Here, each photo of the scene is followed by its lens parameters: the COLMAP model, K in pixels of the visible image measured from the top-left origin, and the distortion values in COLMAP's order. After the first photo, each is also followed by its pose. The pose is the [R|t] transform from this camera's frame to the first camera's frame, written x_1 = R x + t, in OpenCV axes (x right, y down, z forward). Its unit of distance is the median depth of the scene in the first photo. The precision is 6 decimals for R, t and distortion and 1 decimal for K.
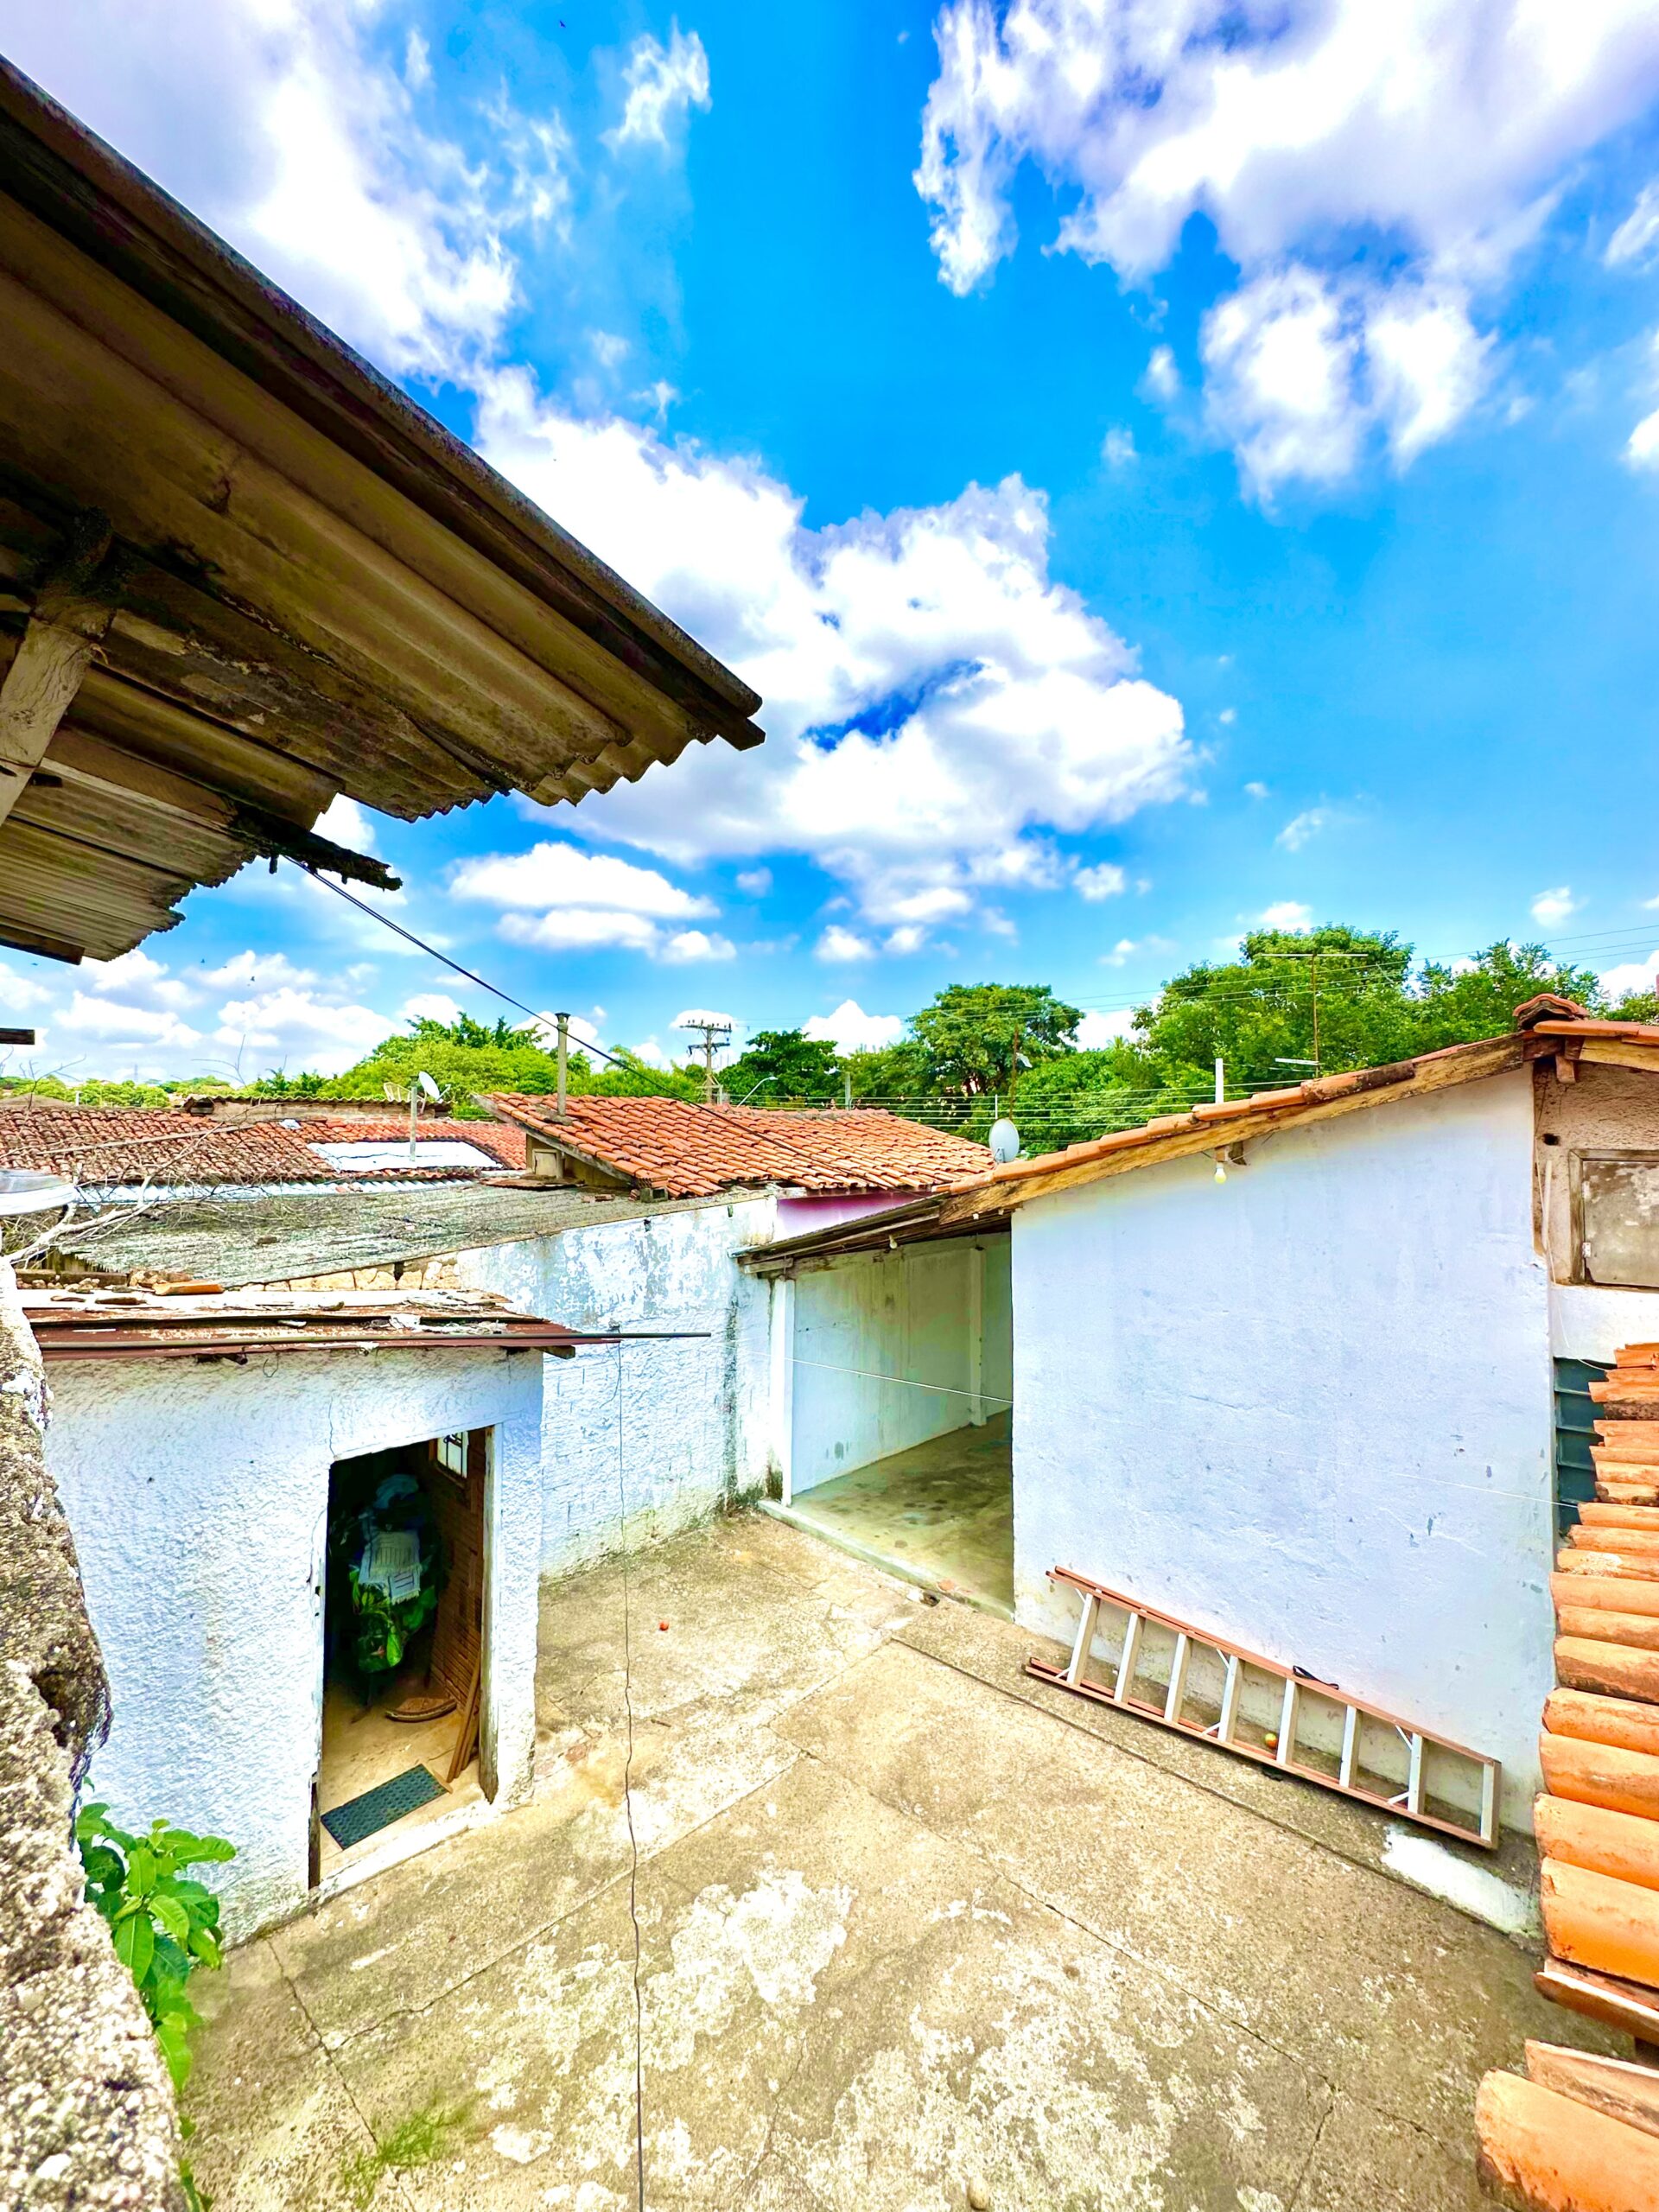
lens RADIAL K [[885.6, 0, 831.6], [0, 885.6, 1104.1], [0, 0, 1]] dist [-0.002538, 0.000163]
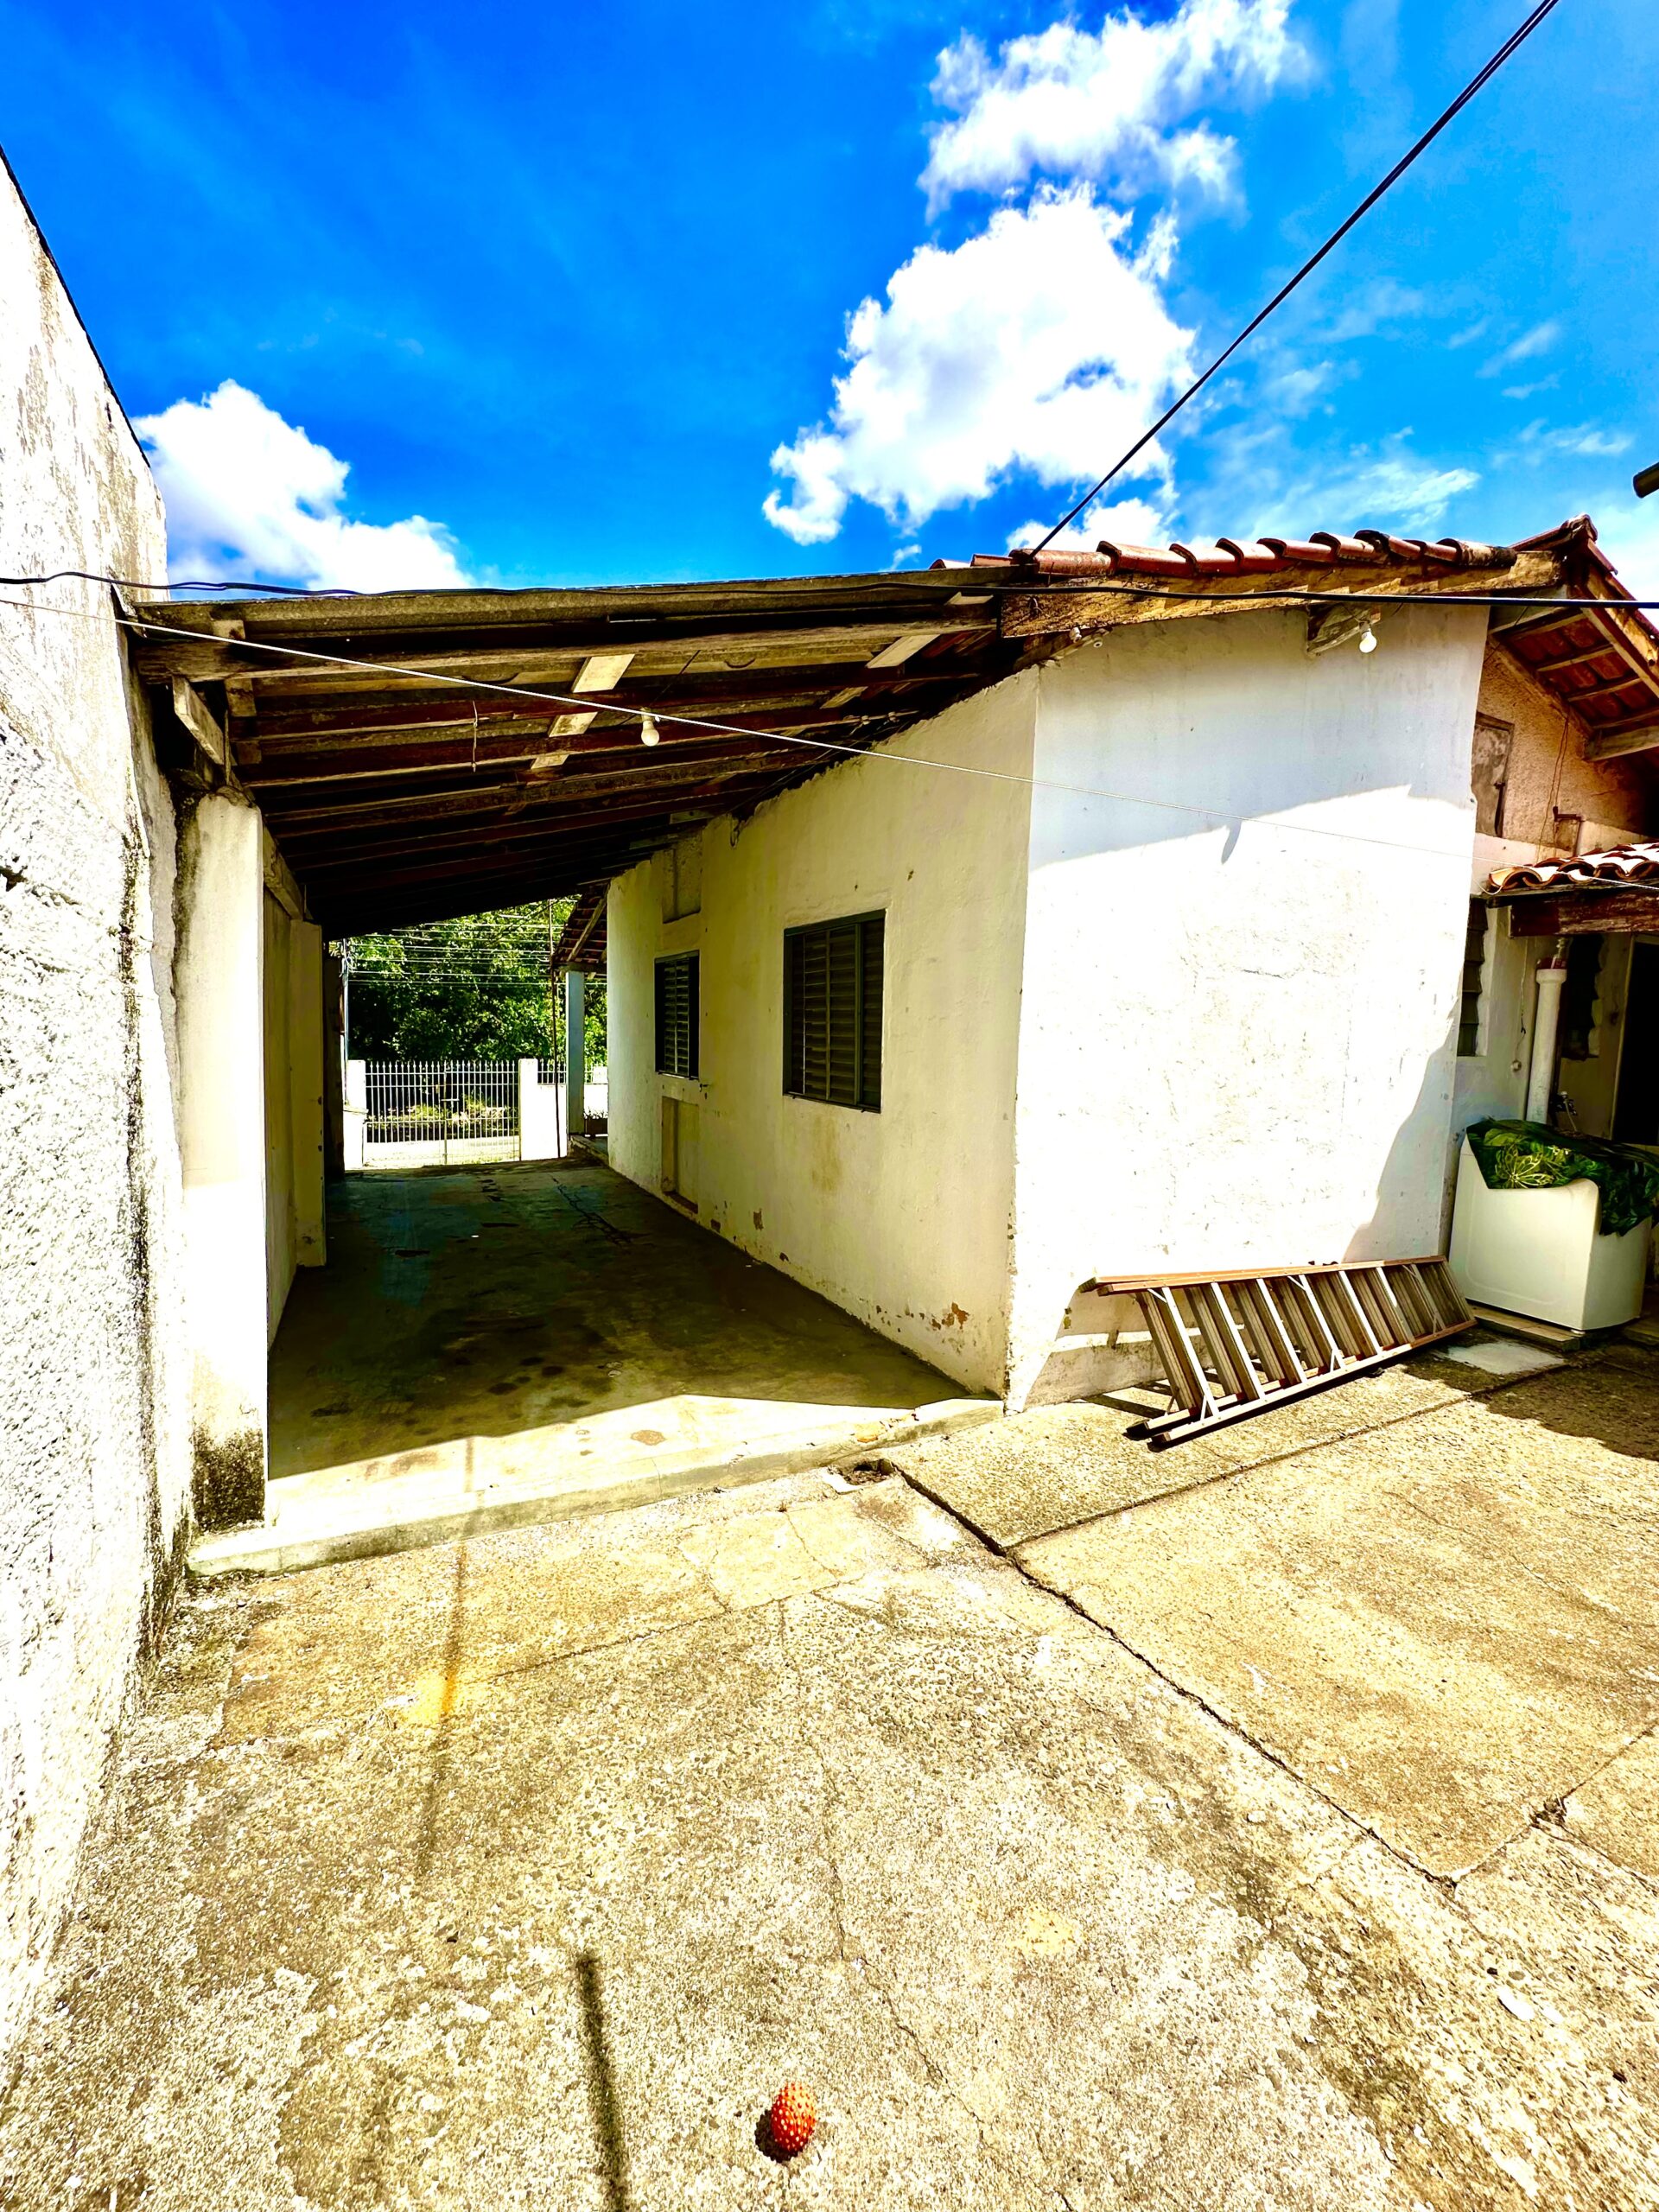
lens RADIAL K [[885.6, 0, 831.6], [0, 885.6, 1104.1], [0, 0, 1]] dist [-0.002538, 0.000163]
pose [[0.339719, -0.074747, 0.937552, -0.312674], [-0.056441, 0.993420, 0.099653, 0.301876], [-0.938832, -0.086770, 0.333265, 0.833888]]
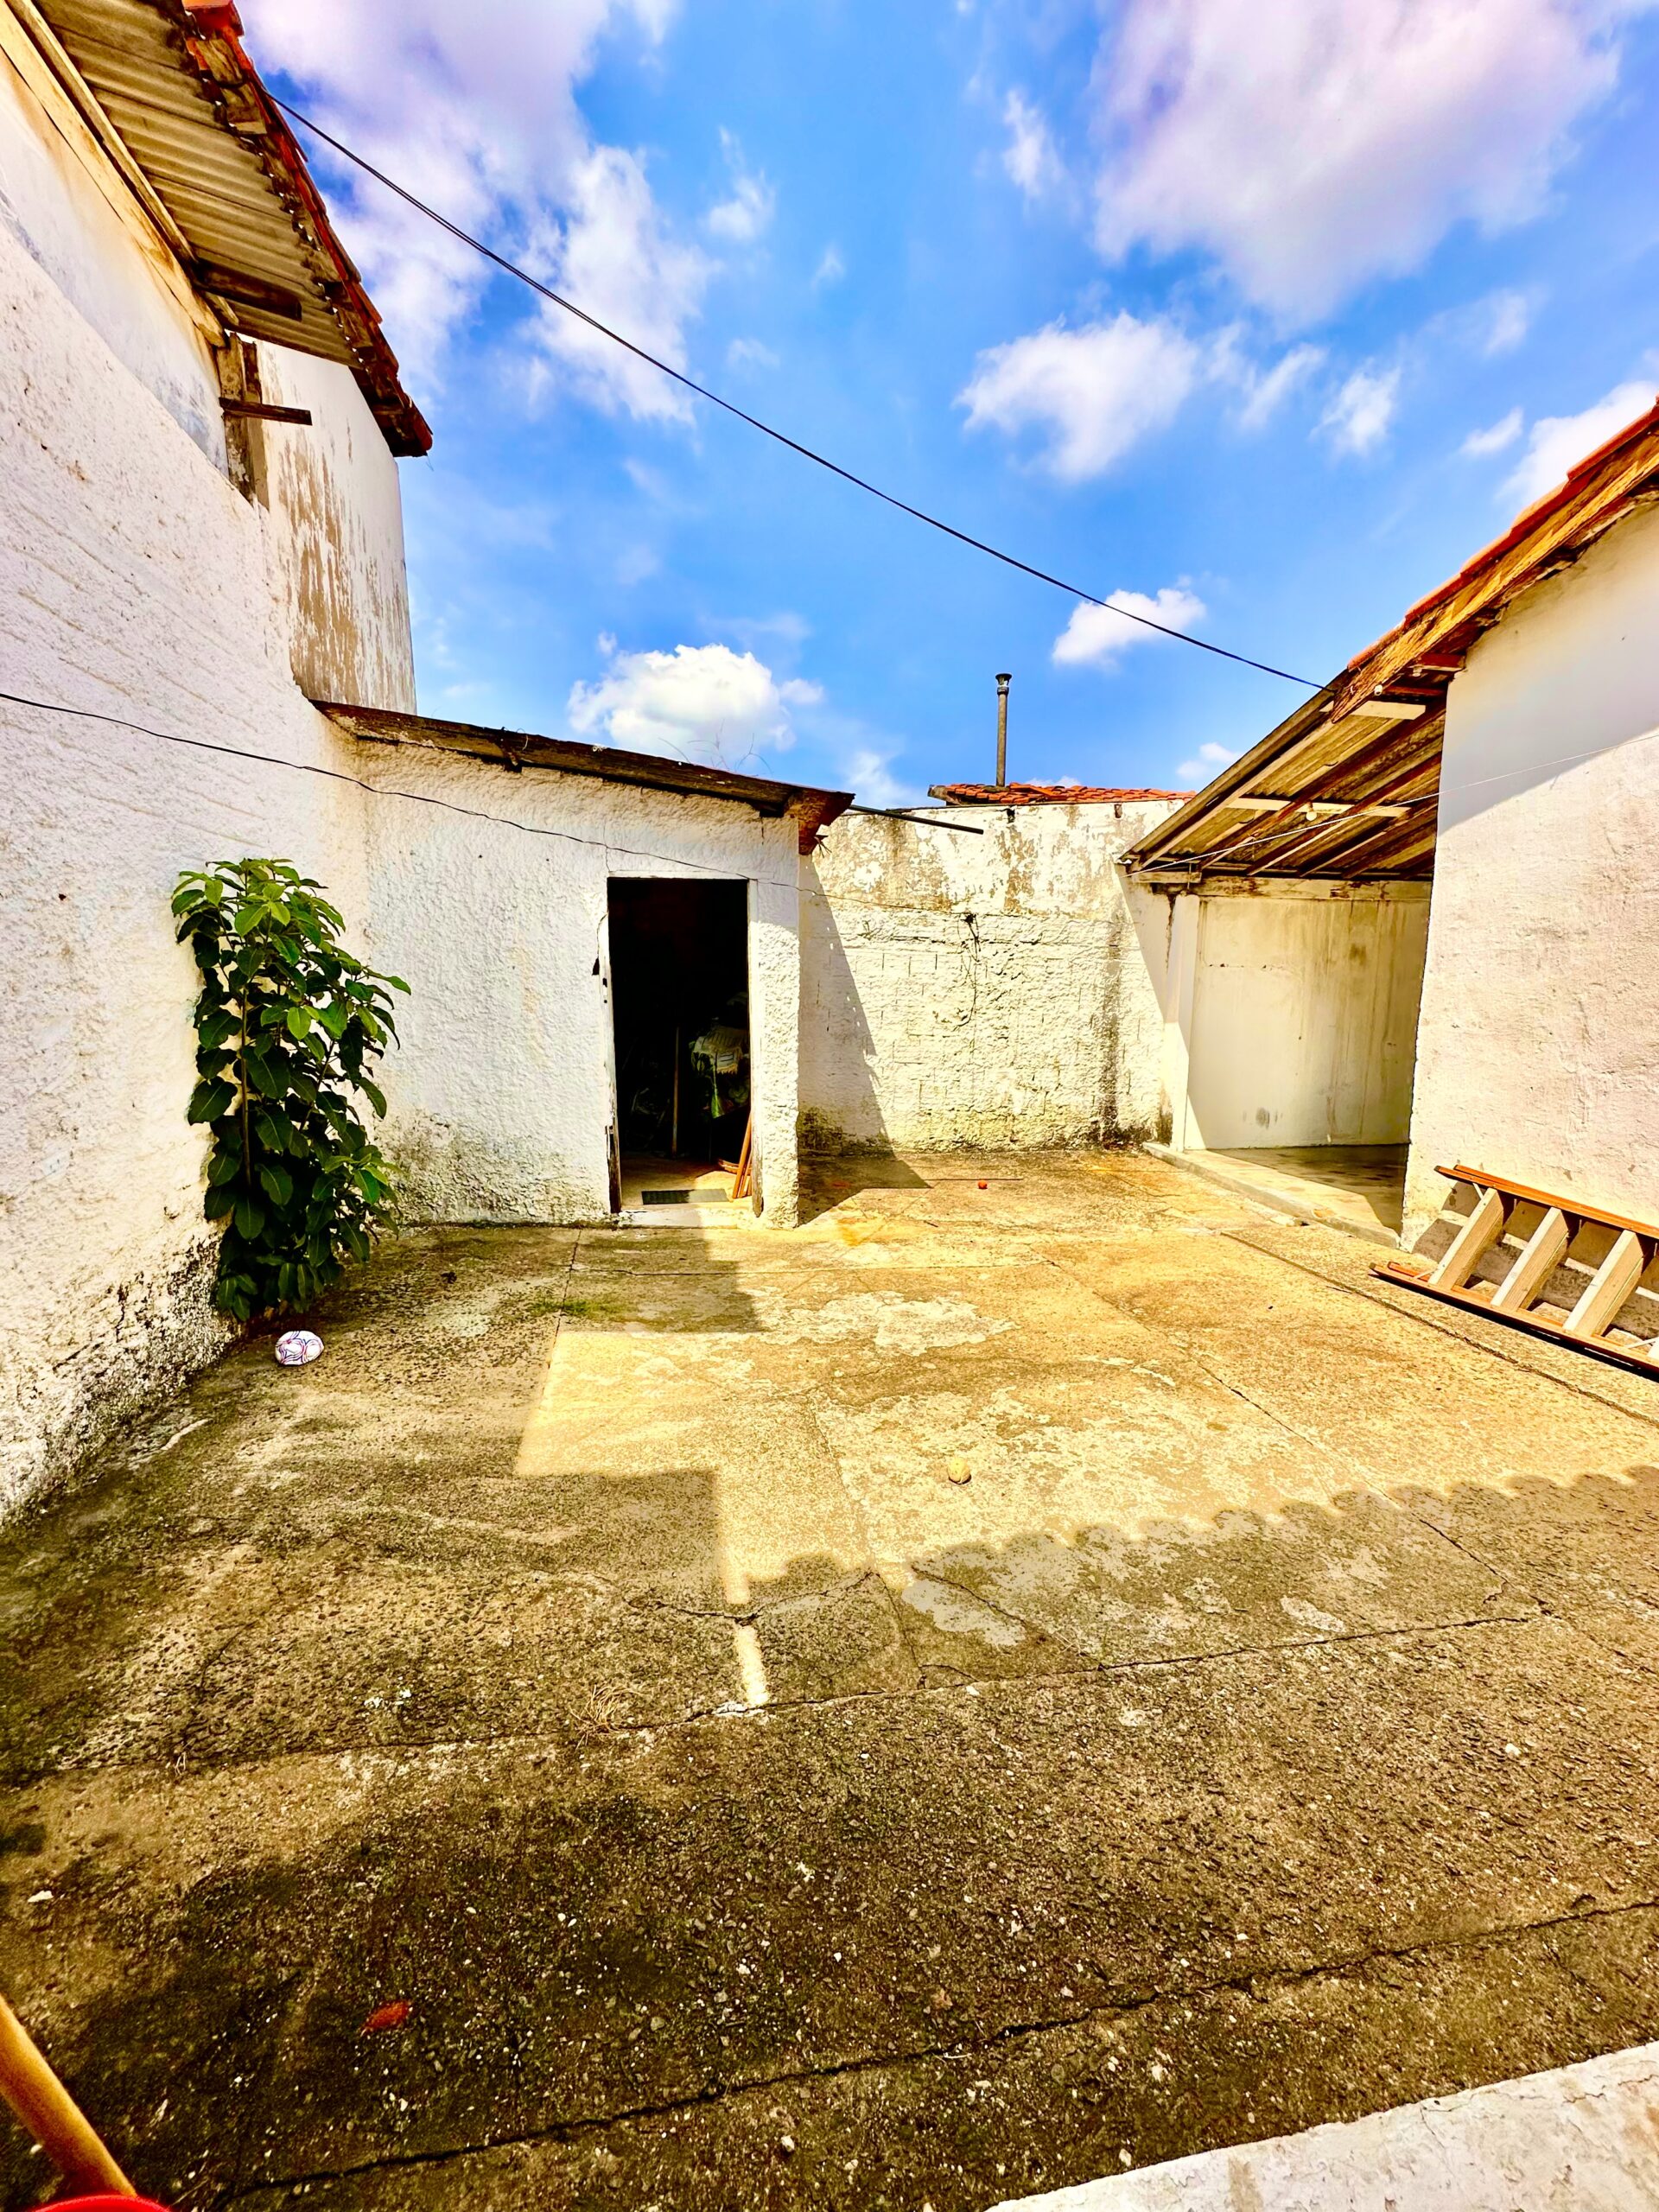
lens RADIAL K [[885.6, 0, 831.6], [0, 885.6, 1104.1], [0, 0, 1]] dist [-0.002538, 0.000163]
pose [[0.799168, 0.079878, -0.595777, 0.232347], [0.024098, 0.986078, 0.164531, 0.291625], [0.600625, -0.145845, 0.786116, 0.110235]]
